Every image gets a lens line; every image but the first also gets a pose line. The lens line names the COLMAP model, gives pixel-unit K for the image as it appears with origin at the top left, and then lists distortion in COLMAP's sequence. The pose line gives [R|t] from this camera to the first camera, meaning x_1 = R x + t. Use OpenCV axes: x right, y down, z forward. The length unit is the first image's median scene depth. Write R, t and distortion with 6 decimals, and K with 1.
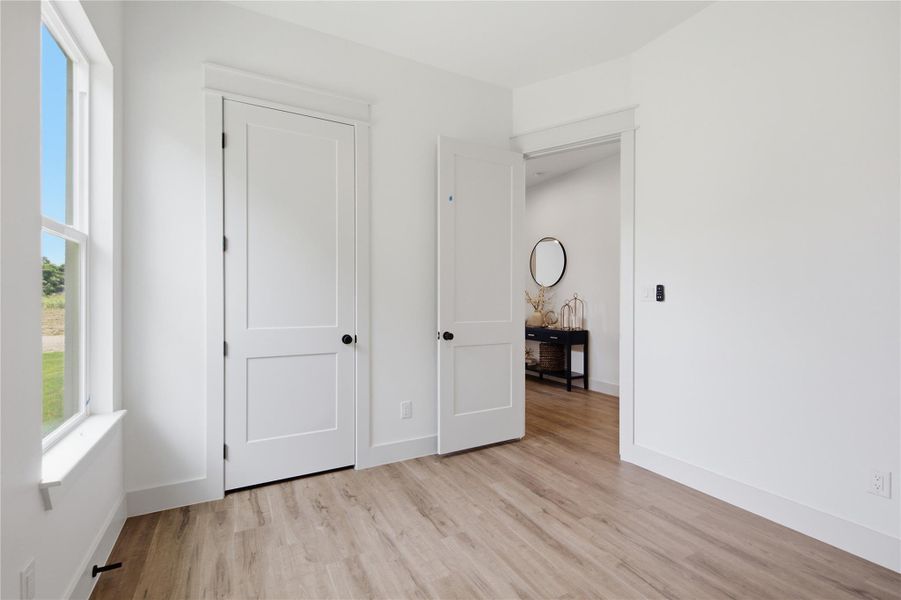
lens RADIAL K [[409.6, 0, 450.7], [0, 409.6, 299.7], [0, 0, 1]] dist [-0.000288, -0.000082]
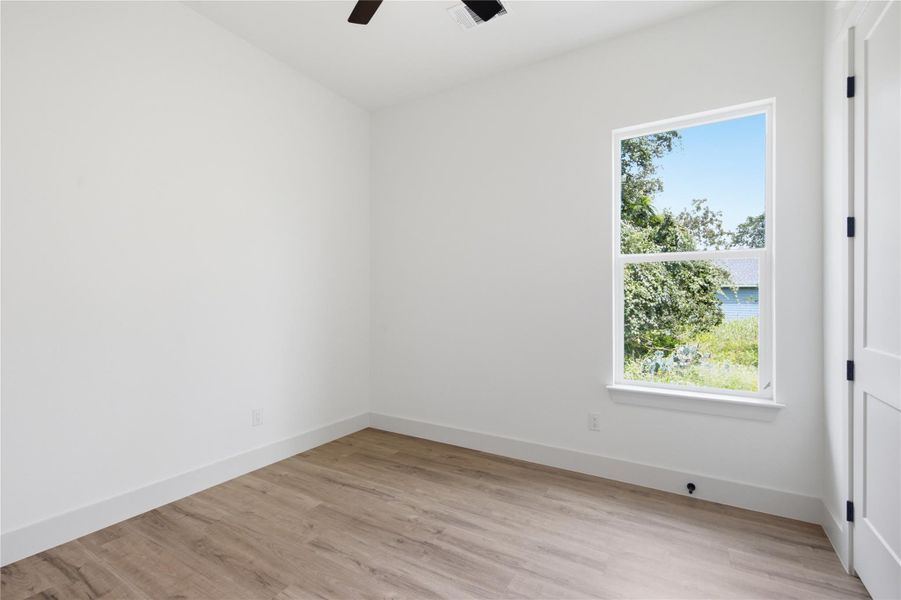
lens RADIAL K [[409.6, 0, 451.5], [0, 409.6, 301.2], [0, 0, 1]] dist [-0.000288, -0.000082]
pose [[-0.860880, -0.003327, -0.508798, 0.592699], [-0.002587, 0.999994, -0.002162, -0.001644], [0.508802, -0.000545, -0.860883, 1.727260]]
